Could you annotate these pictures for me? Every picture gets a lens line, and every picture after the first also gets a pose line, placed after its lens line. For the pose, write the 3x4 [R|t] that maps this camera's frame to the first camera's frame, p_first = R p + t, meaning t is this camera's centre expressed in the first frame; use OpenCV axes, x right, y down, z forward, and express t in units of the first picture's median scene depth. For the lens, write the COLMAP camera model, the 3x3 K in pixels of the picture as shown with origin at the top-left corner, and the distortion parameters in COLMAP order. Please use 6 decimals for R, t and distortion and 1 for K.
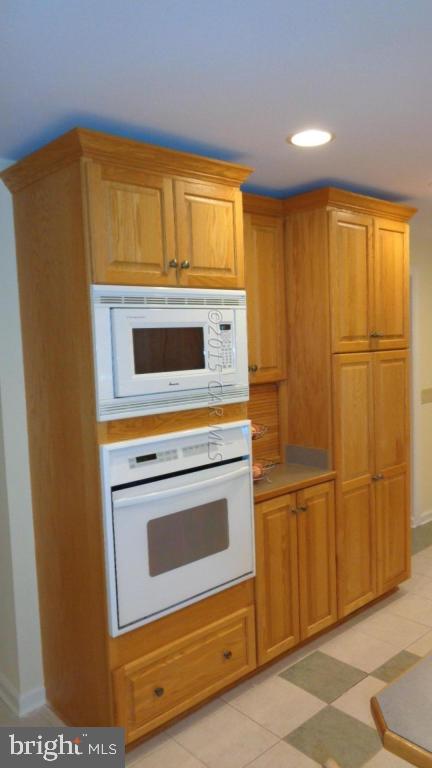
lens RADIAL K [[582.8, 0, 214.3], [0, 582.8, 382.7], [0, 0, 1]] dist [0.001755, 0.013138]
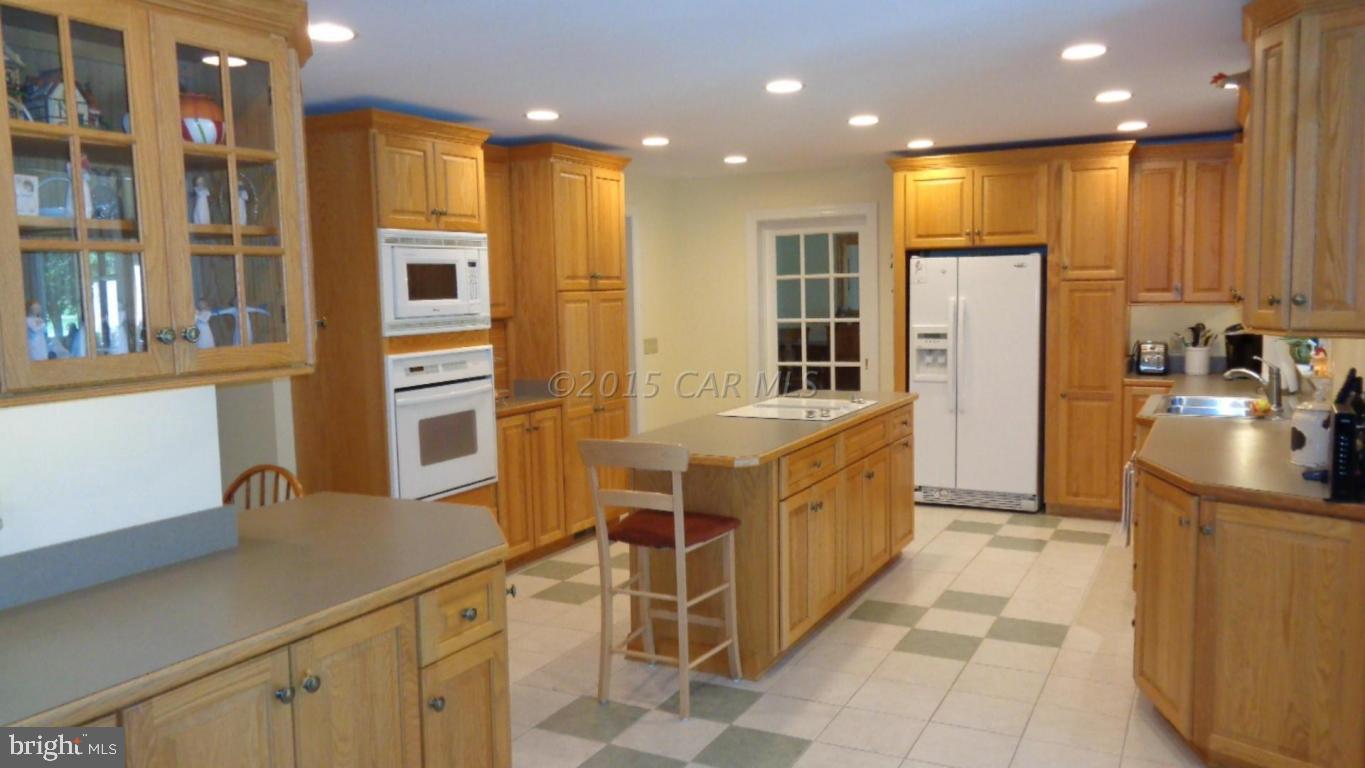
lens RADIAL K [[1035.8, 0, 681.5], [0, 1035.8, 386.7], [0, 0, 1]] dist [0.001755, 0.013138]
pose [[0.939136, -0.019536, 0.342989, -0.275296], [0.016037, 0.999786, 0.013037, 0.118103], [-0.343170, -0.006743, 0.939249, -1.004360]]
